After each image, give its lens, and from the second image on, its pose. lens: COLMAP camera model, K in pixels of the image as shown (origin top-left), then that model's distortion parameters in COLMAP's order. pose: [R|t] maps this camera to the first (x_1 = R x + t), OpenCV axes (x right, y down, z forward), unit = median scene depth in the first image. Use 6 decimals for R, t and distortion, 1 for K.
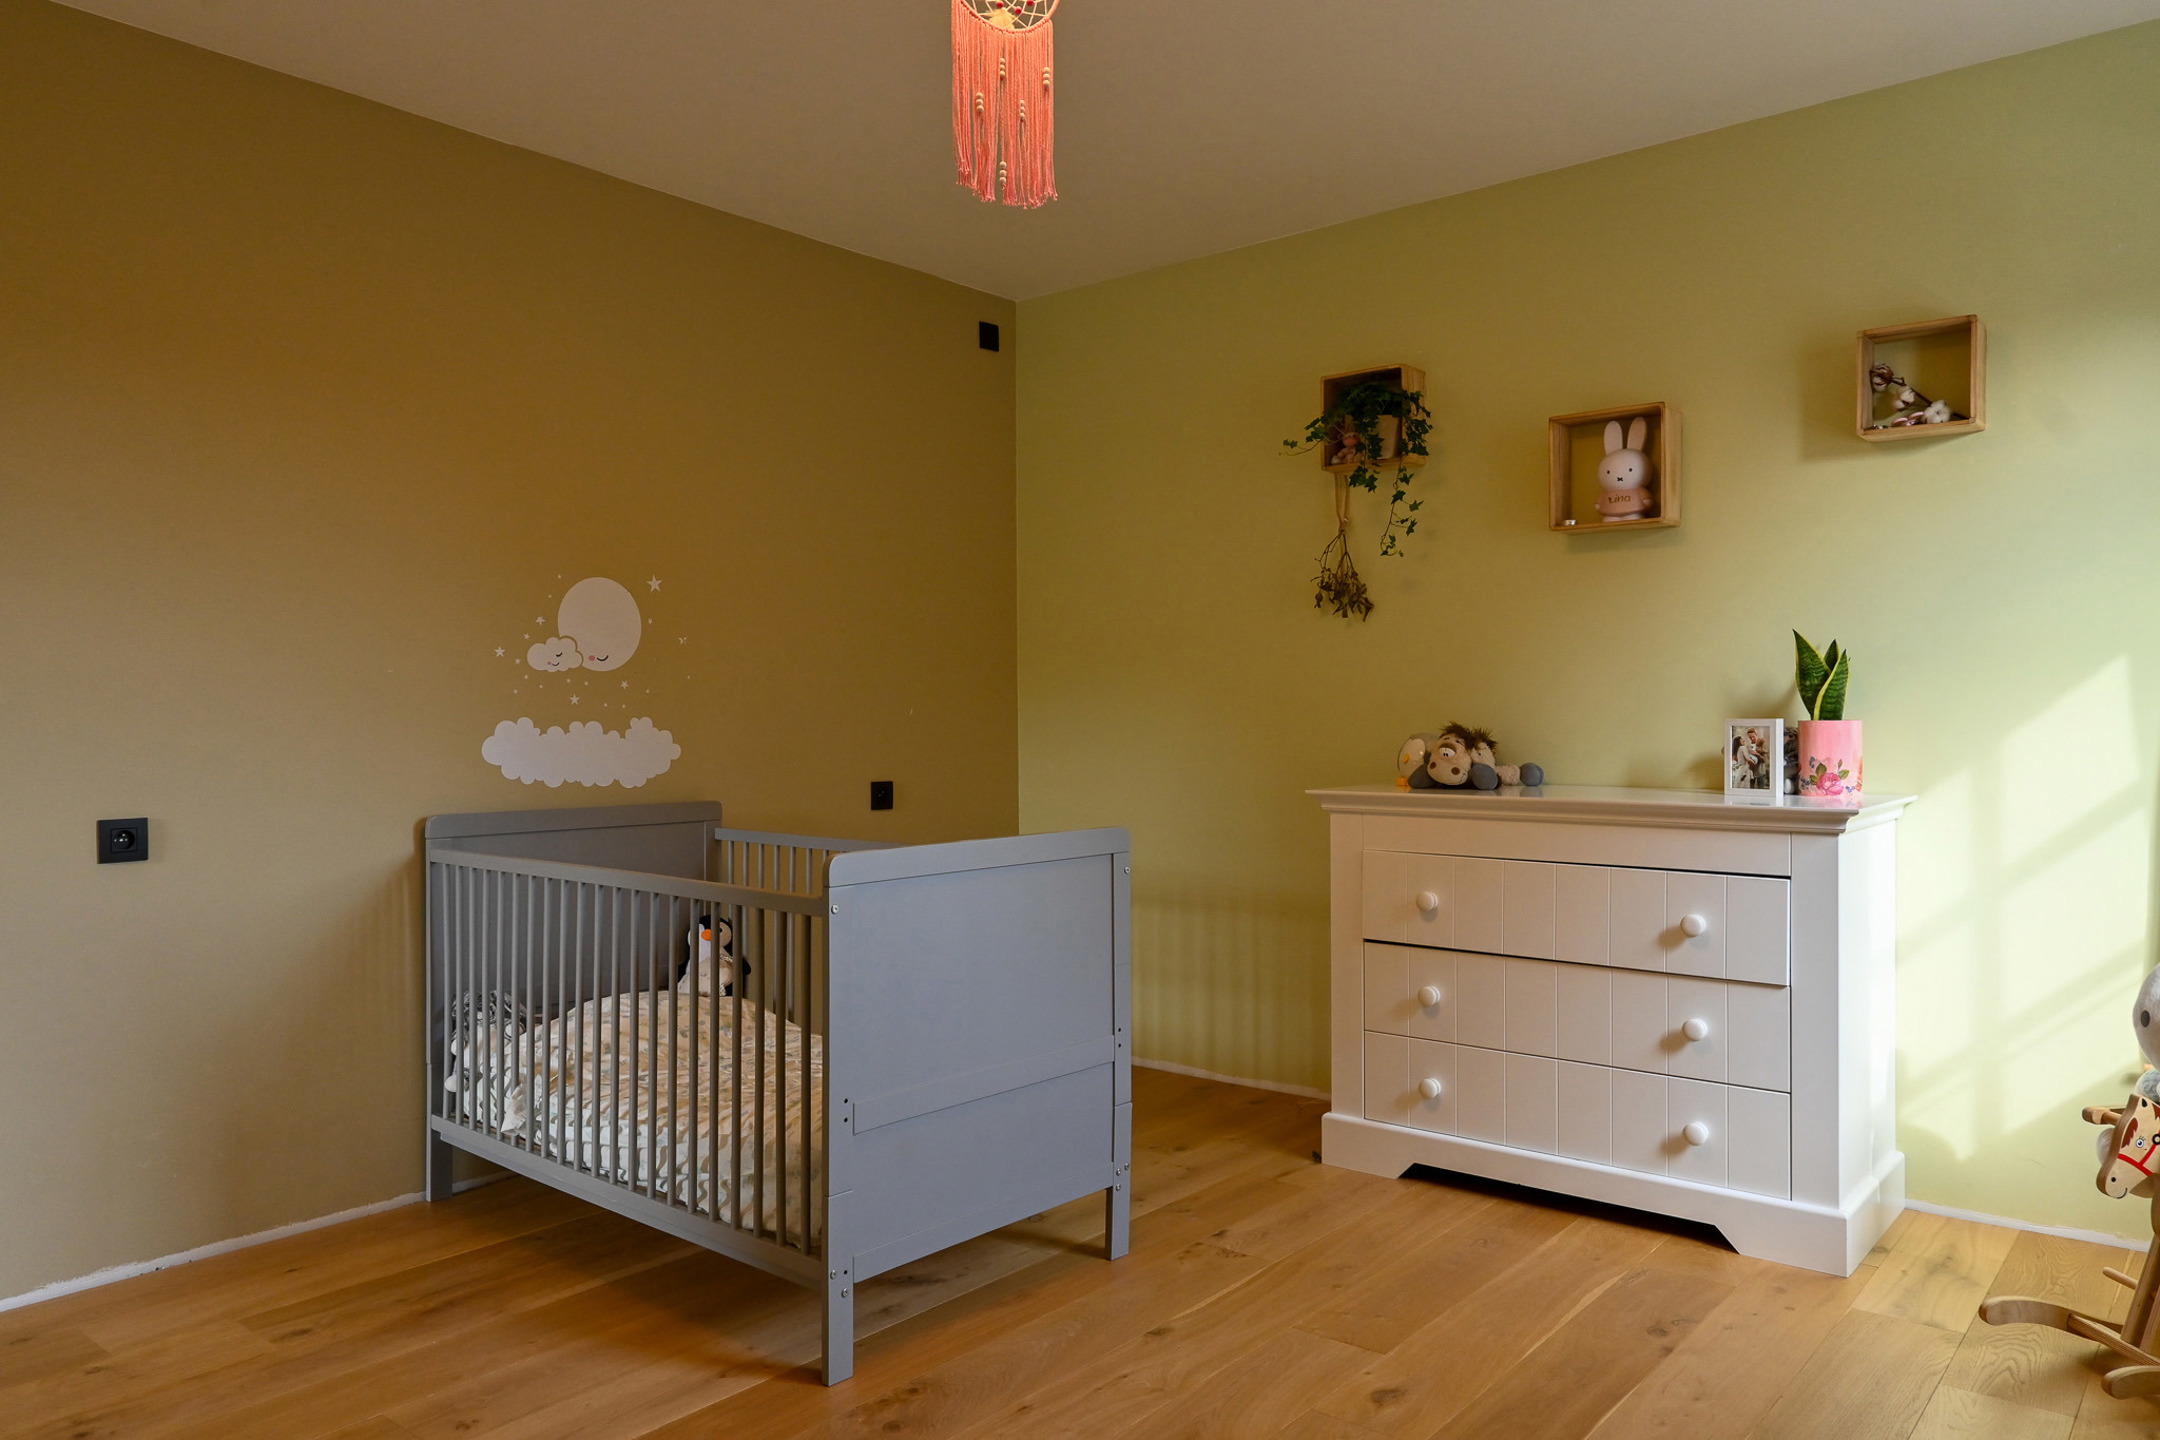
lens RADIAL K [[1497.8, 0, 1111.1], [0, 1497.8, 699.5], [0, 0, 1]] dist [0.000914, -0.002260]
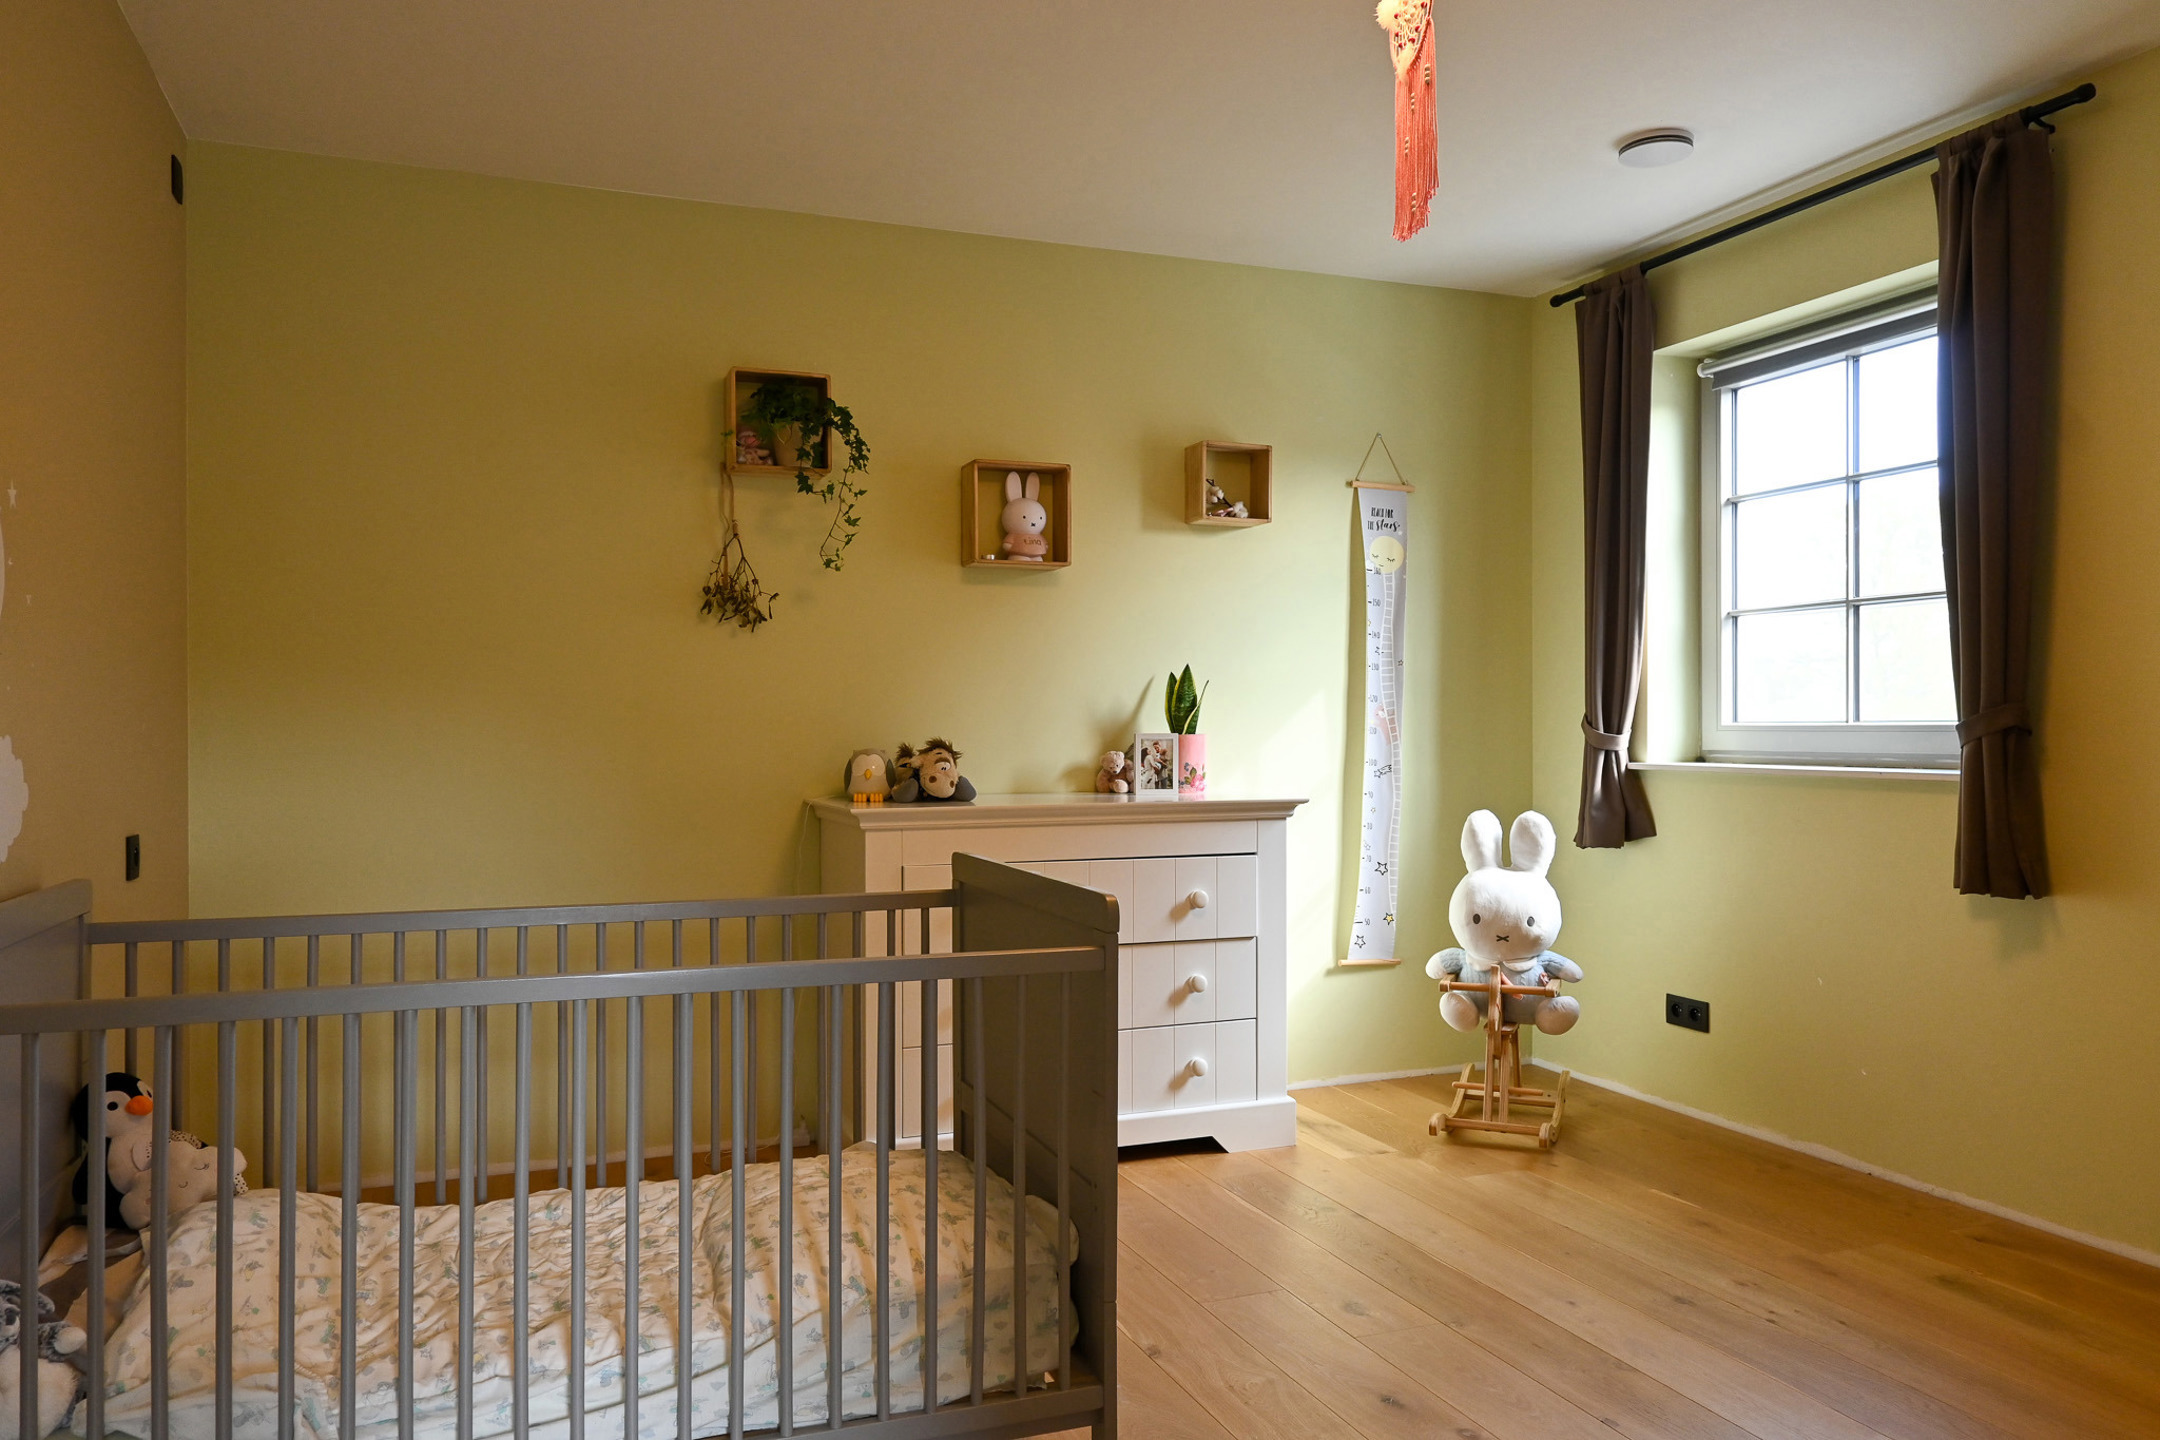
lens RADIAL K [[1497.8, 0, 1111.1], [0, 1497.8, 699.5], [0, 0, 1]] dist [0.000914, -0.002260]
pose [[0.482417, 0.020202, 0.875709, -0.682045], [-0.006744, 0.999790, -0.019349, 0.009126], [-0.875916, 0.003428, 0.482452, 0.427030]]
